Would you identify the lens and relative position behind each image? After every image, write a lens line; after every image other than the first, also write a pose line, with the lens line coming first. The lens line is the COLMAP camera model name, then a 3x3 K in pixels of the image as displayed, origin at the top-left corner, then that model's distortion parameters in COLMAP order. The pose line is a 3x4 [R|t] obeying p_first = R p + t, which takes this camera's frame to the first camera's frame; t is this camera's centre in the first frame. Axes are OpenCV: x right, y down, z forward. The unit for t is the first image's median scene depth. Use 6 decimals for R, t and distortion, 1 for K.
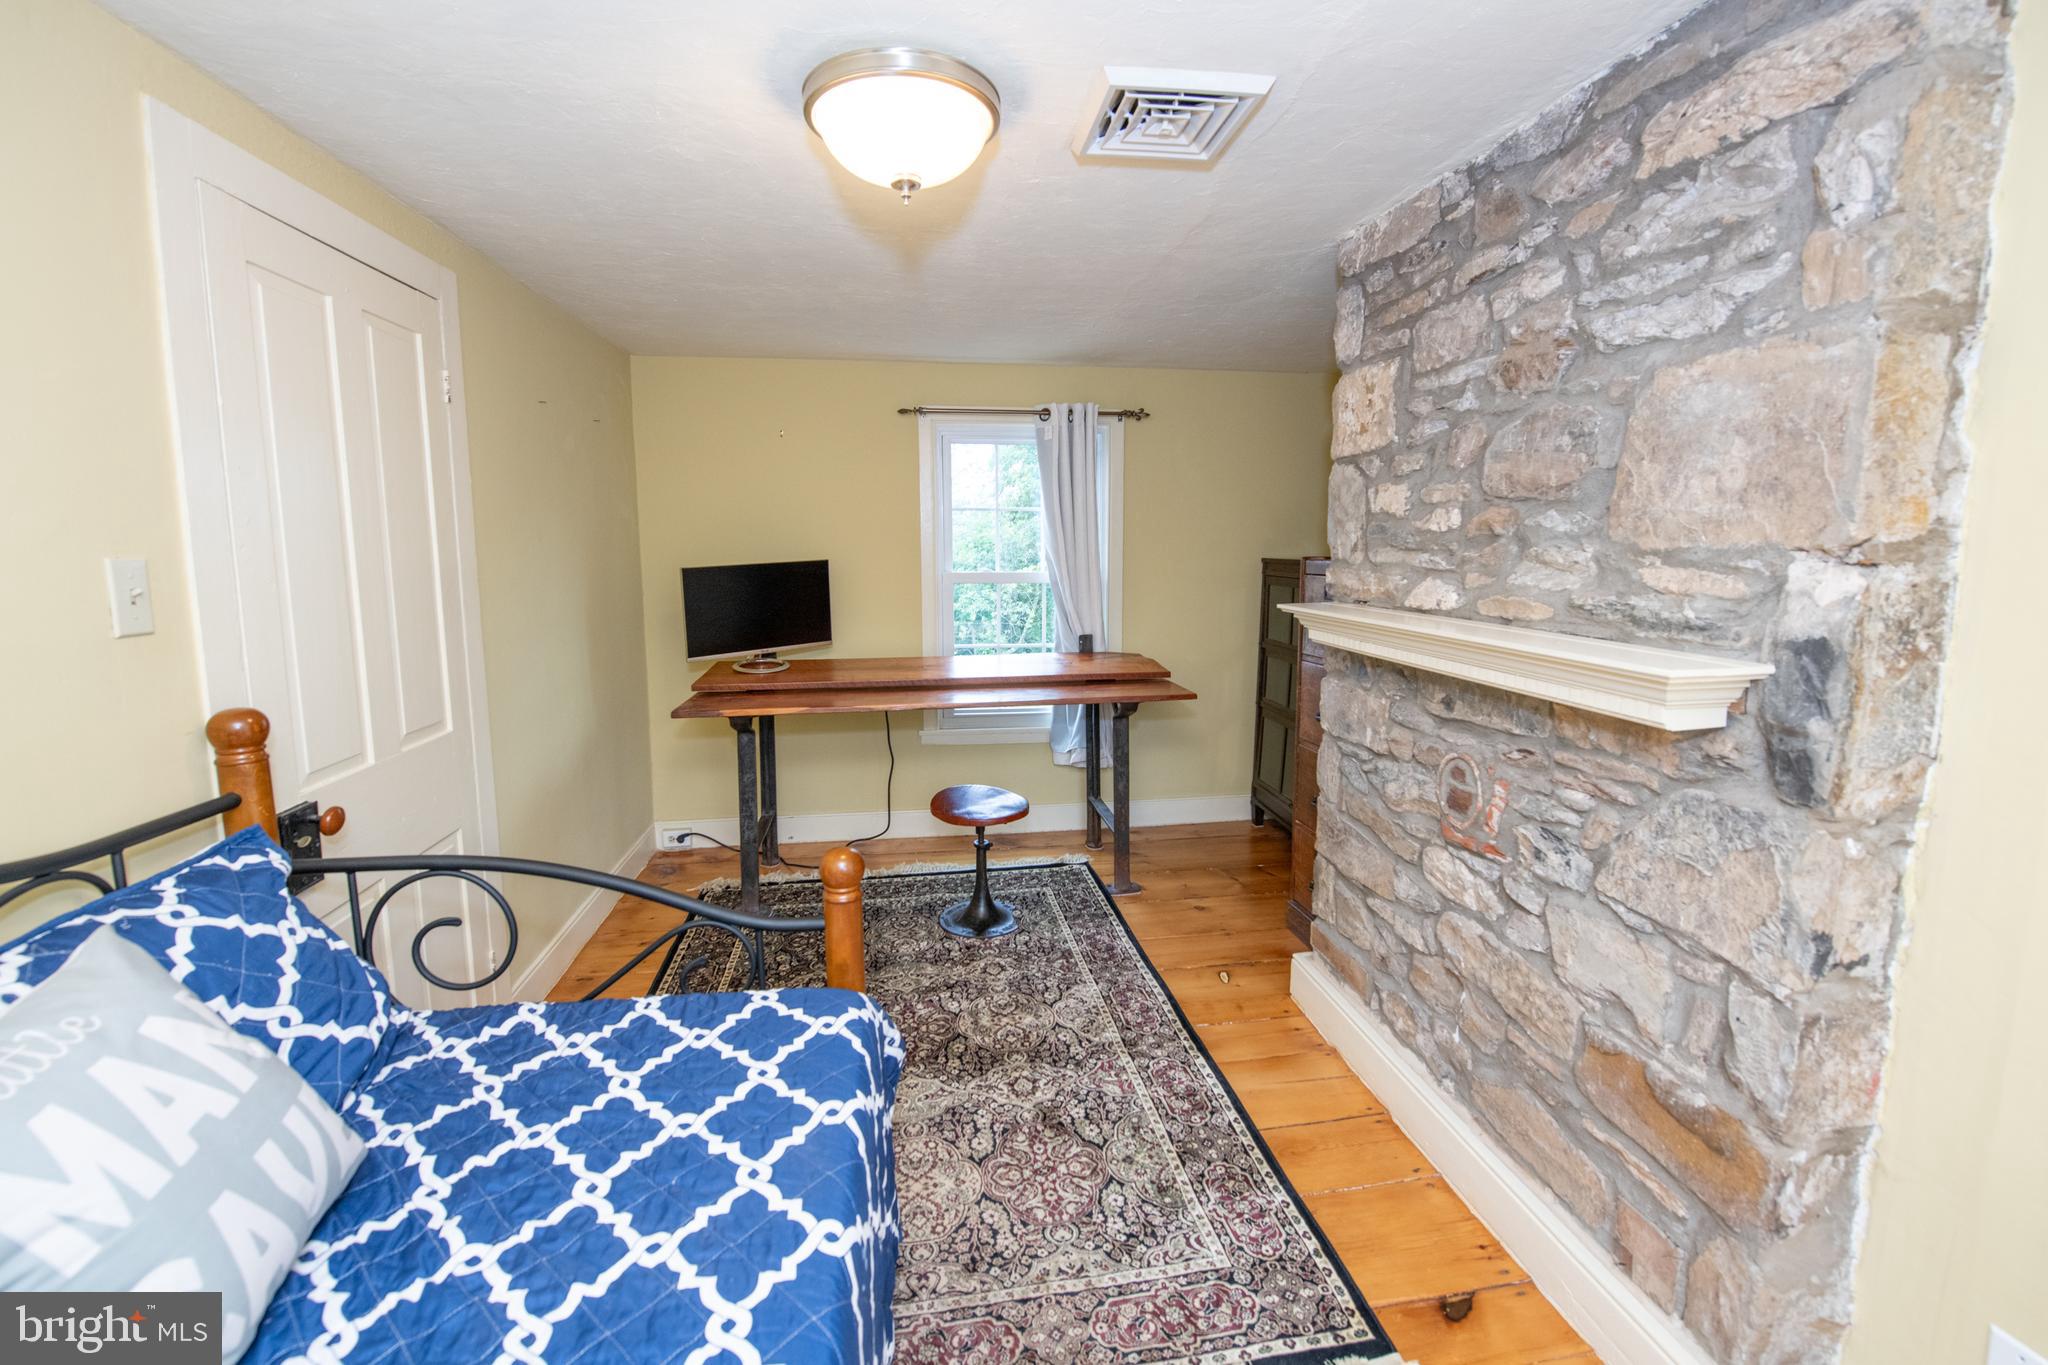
lens RADIAL K [[878.8, 0, 1031.1], [0, 878.8, 650.1], [0, 0, 1]] dist [-0.015840, -0.001002]
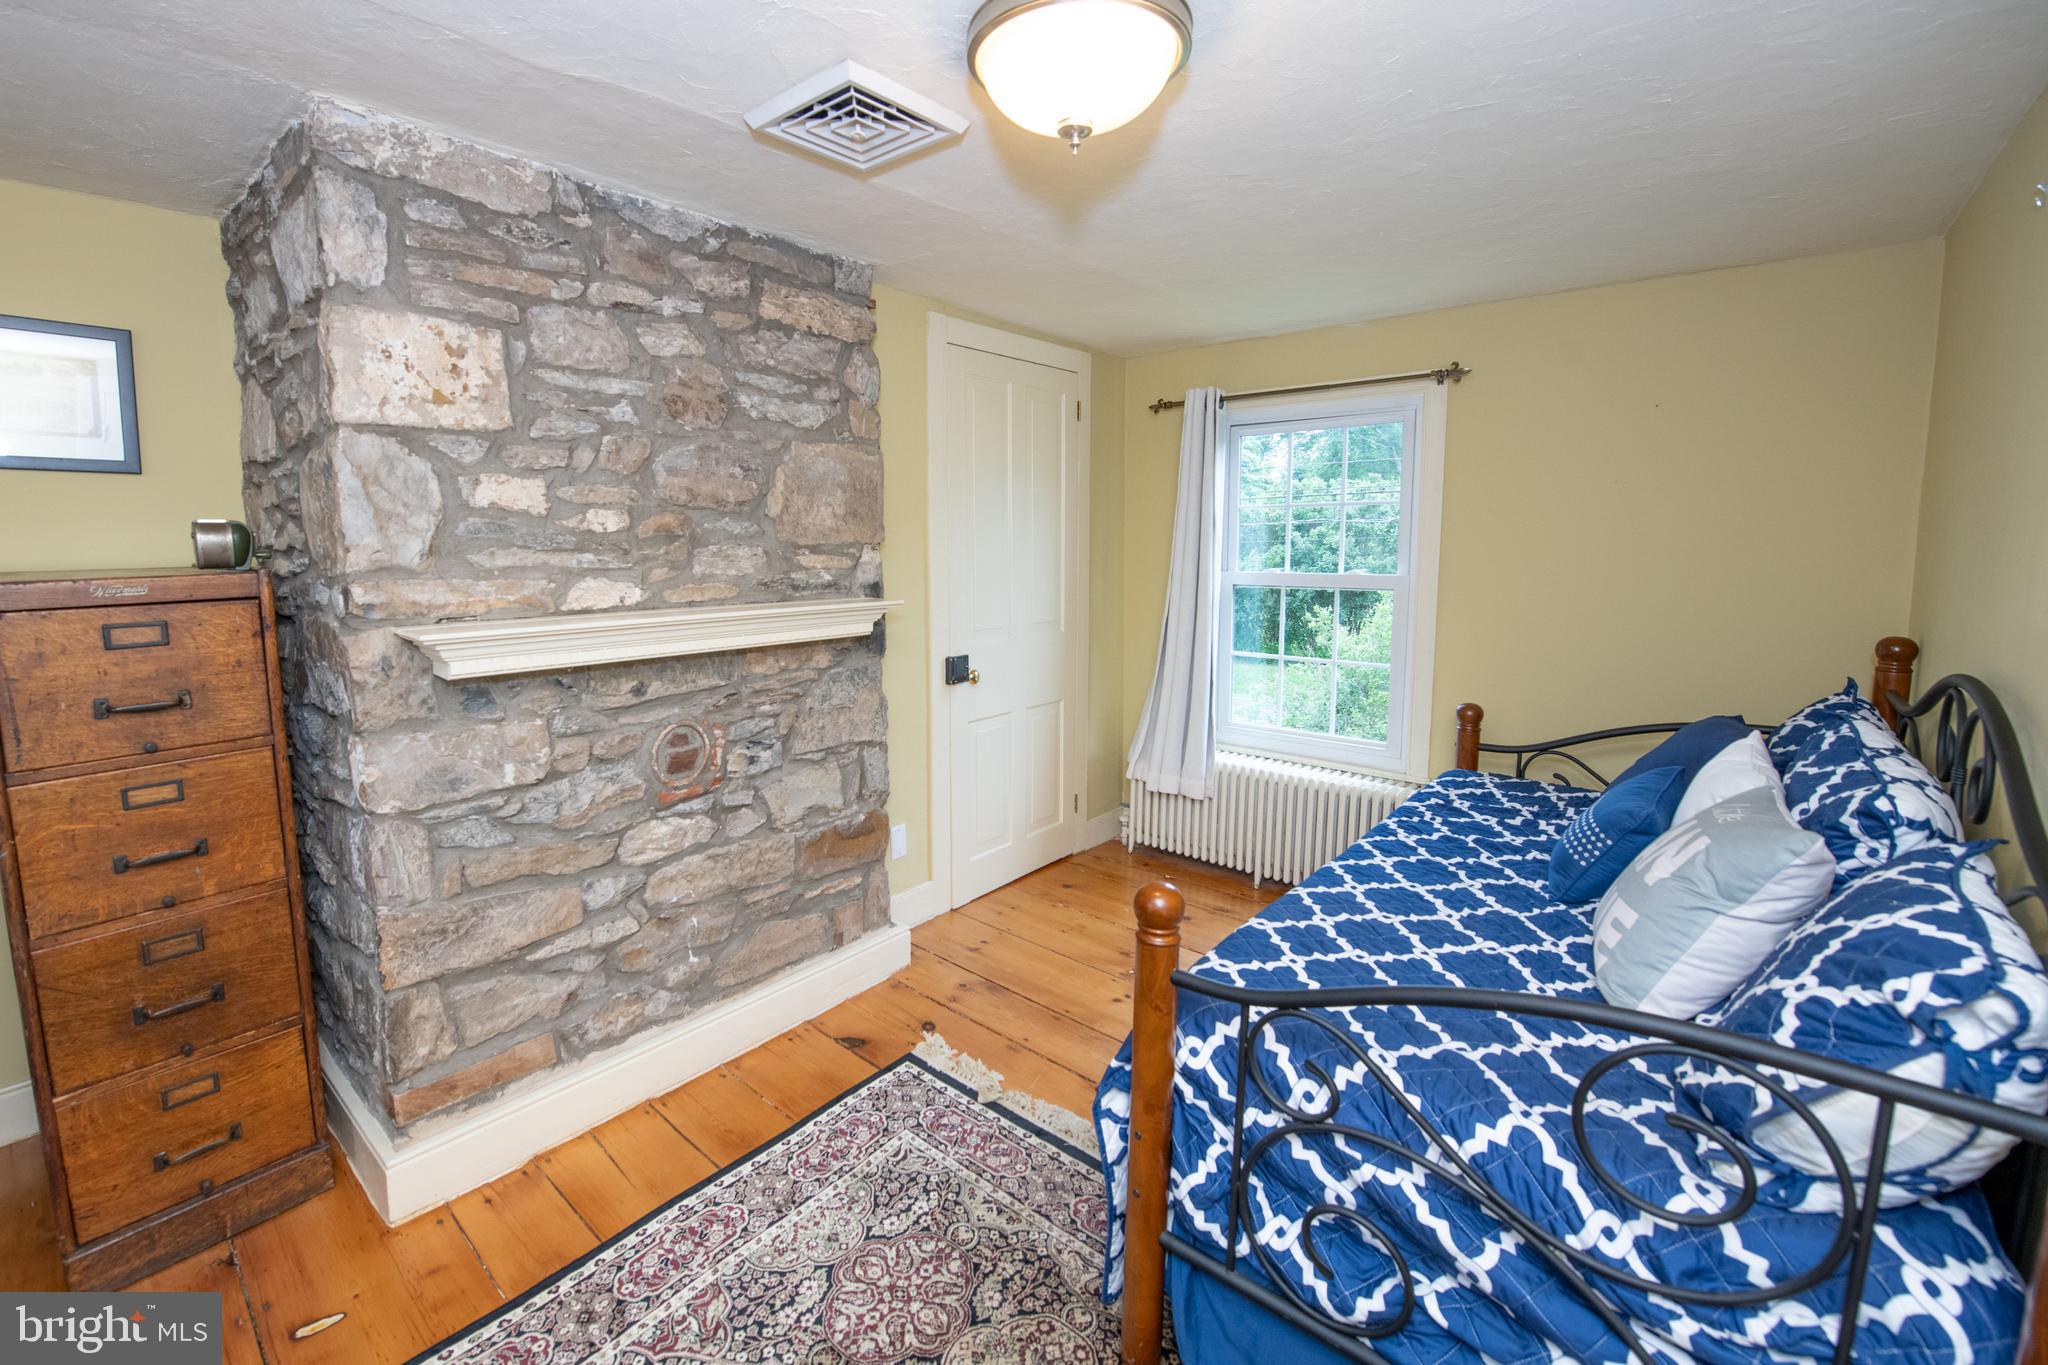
lens RADIAL K [[864.4, 0, 972.1], [0, 864.4, 642.6], [0, 0, 1]] dist [-0.000433, -0.000171]
pose [[-0.641157, -0.078896, 0.763343, -0.633190], [0.105138, 0.976291, 0.189214, -0.162544], [-0.760173, 0.201572, -0.617661, 1.389208]]
